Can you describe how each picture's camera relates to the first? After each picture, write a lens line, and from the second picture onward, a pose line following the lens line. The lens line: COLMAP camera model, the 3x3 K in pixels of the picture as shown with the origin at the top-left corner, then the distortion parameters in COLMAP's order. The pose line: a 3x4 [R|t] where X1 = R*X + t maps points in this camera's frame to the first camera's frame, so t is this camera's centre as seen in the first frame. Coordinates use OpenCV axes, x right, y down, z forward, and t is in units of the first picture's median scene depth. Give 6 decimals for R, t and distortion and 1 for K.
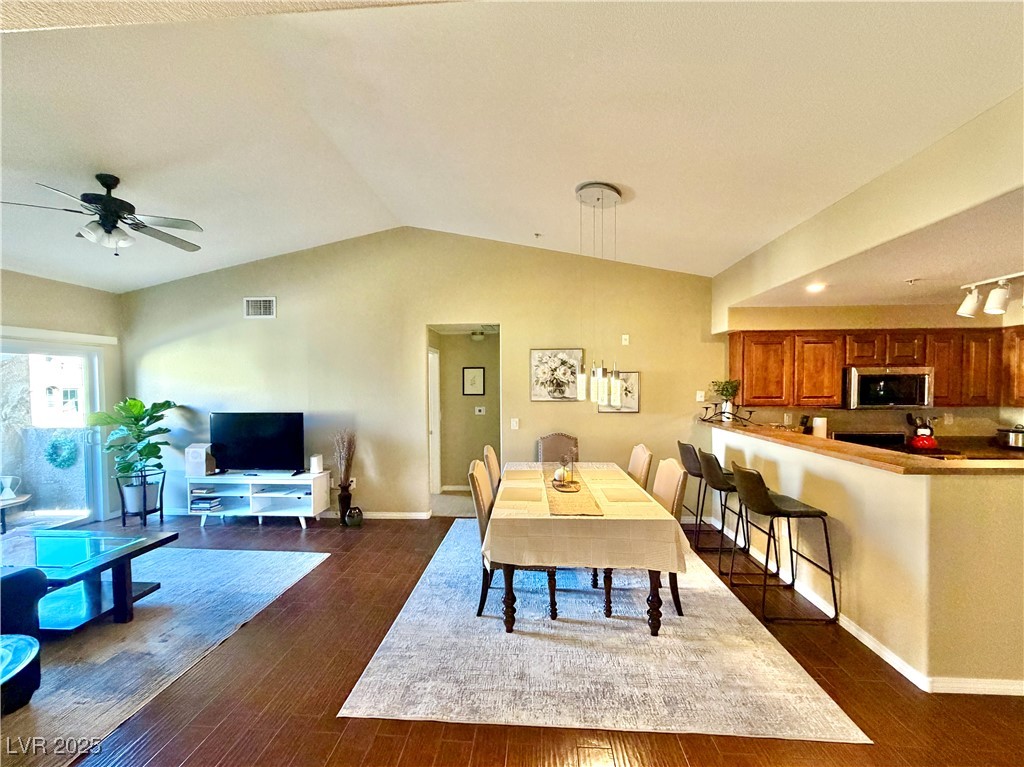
lens RADIAL K [[414.7, 0, 508.0], [0, 414.7, 398.0], [0, 0, 1]] dist [0.000079, -0.000180]
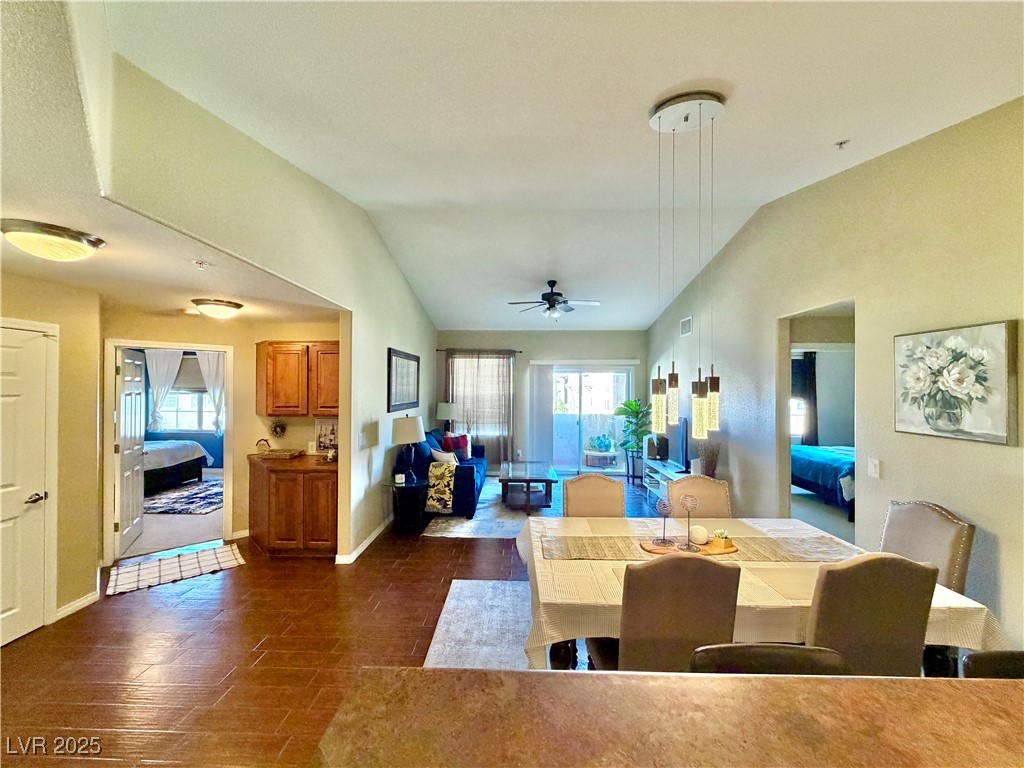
lens RADIAL K [[407.8, 0, 507.6], [0, 407.8, 384.7], [0, 0, 1]] dist [-0.000562, 0.000106]
pose [[0.042836, 0.000592, -0.999082, 0.632546], [-0.037100, 0.999311, -0.000998, -0.038445], [0.998393, 0.037109, 0.042829, 0.528920]]
